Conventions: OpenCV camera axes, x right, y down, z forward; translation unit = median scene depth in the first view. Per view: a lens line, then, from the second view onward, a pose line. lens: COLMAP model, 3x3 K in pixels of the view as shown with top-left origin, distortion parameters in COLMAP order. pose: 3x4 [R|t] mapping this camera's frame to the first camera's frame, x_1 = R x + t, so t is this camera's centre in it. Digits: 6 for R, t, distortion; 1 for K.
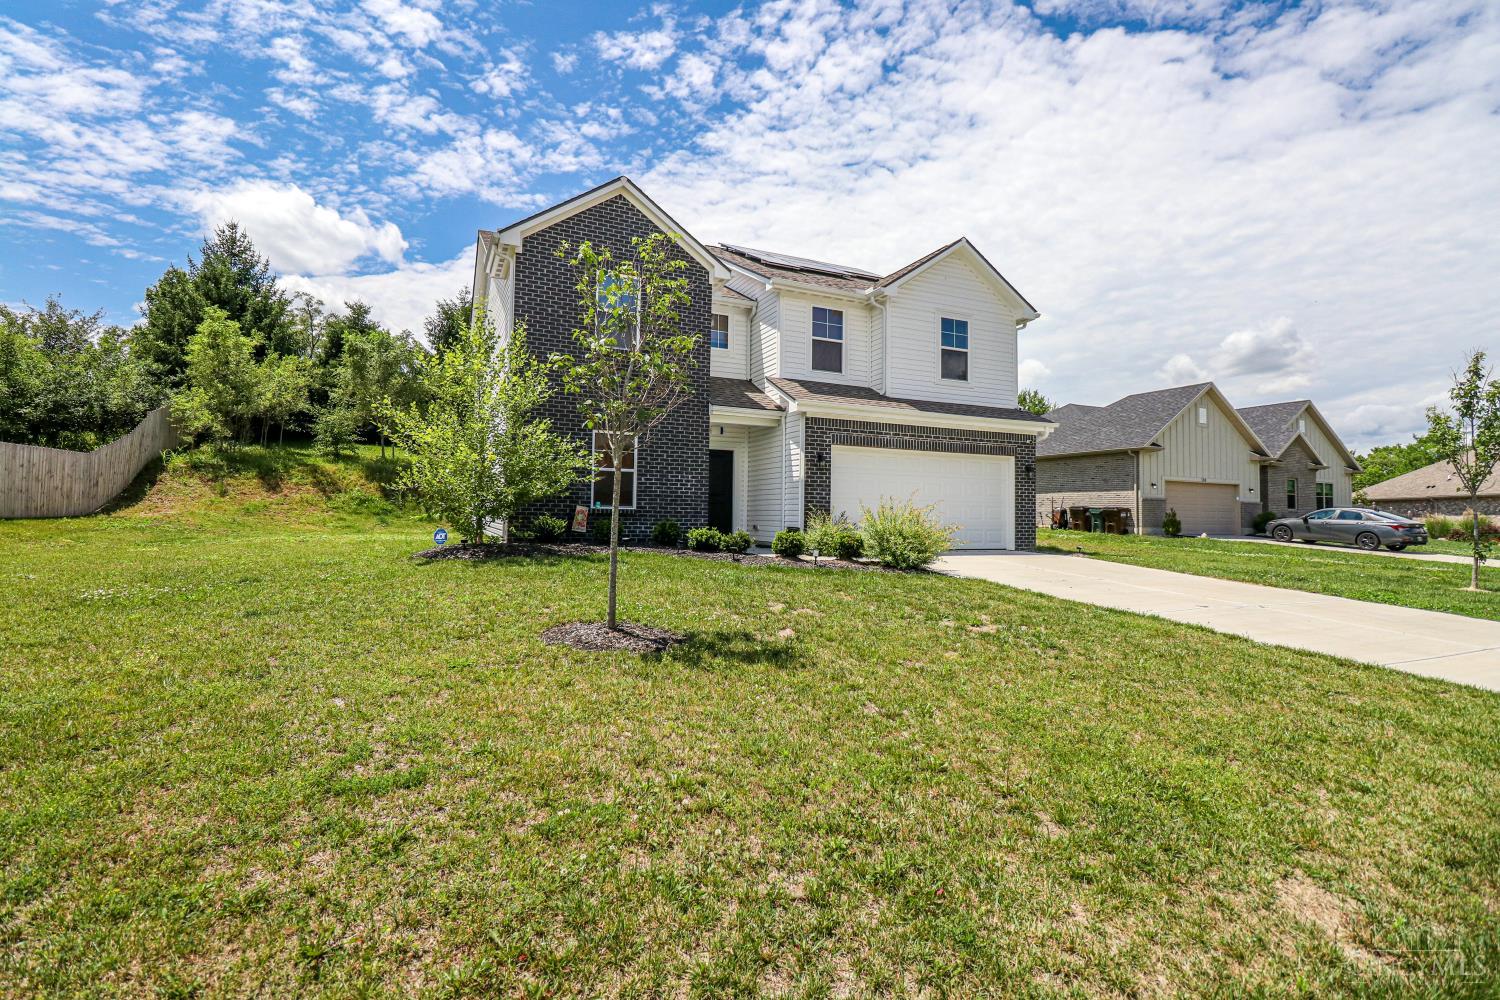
lens RADIAL K [[672.4, 0, 741.5], [0, 672.4, 476.9], [0, 0, 1]] dist [-0.019488, -0.000317]
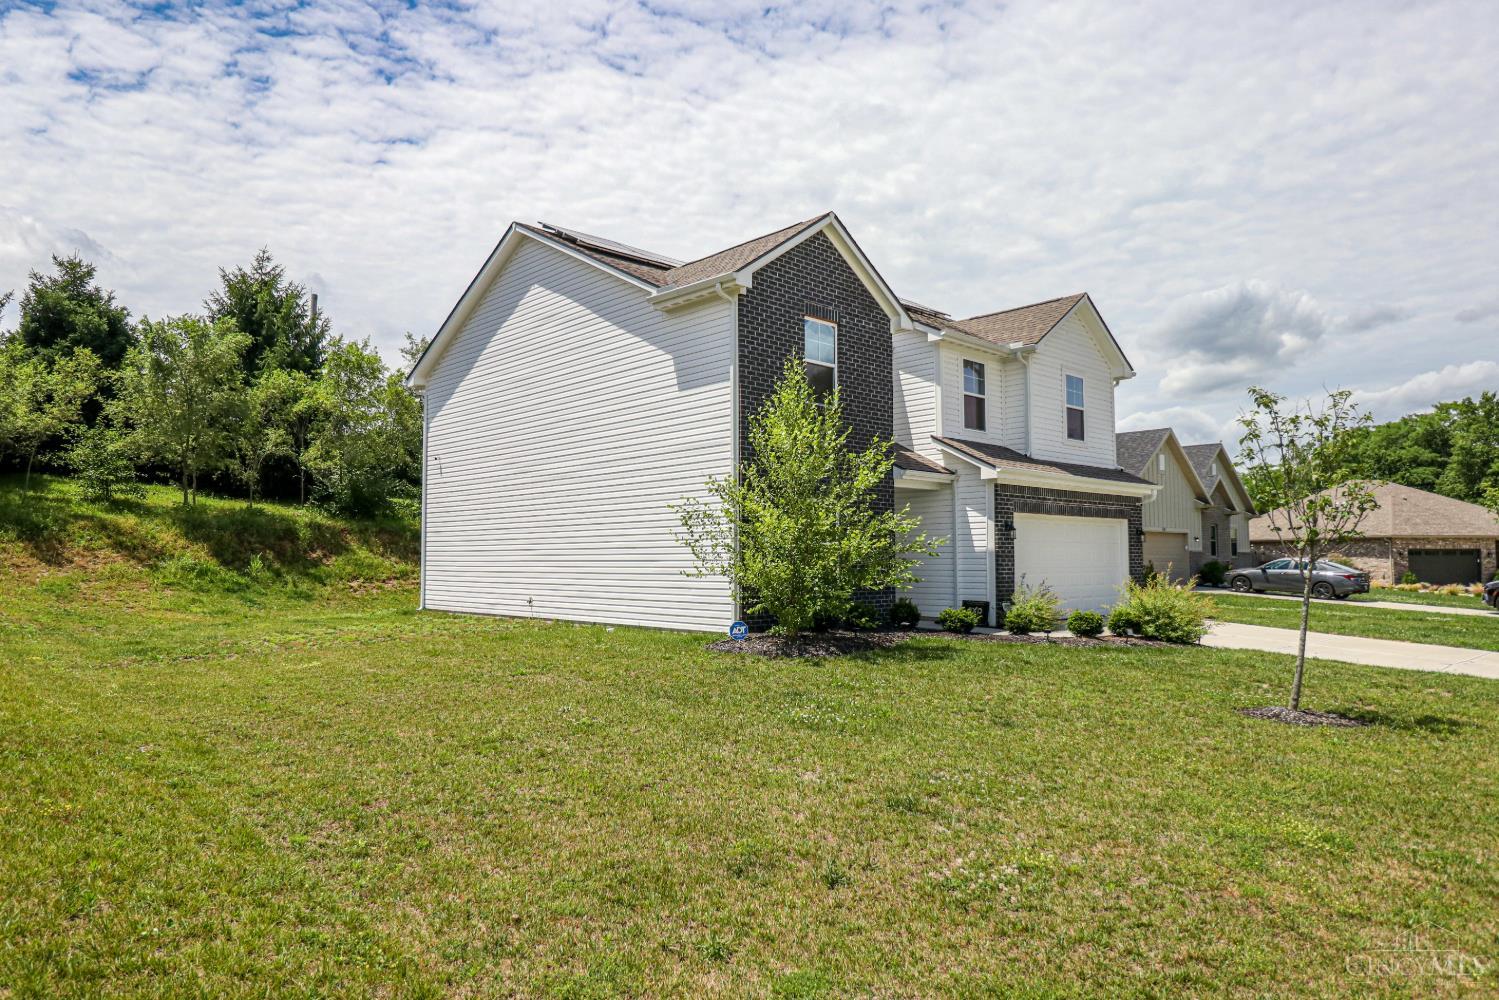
lens RADIAL K [[909.8, 0, 749.5], [0, 909.8, 500.0], [0, 0, 1]] dist [-0.002606, -0.000556]
pose [[0.946432, 0.003878, 0.322880, -0.832130], [-0.000613, 0.999948, -0.010213, -0.068019], [-0.322903, 0.009468, 0.946385, -0.126962]]
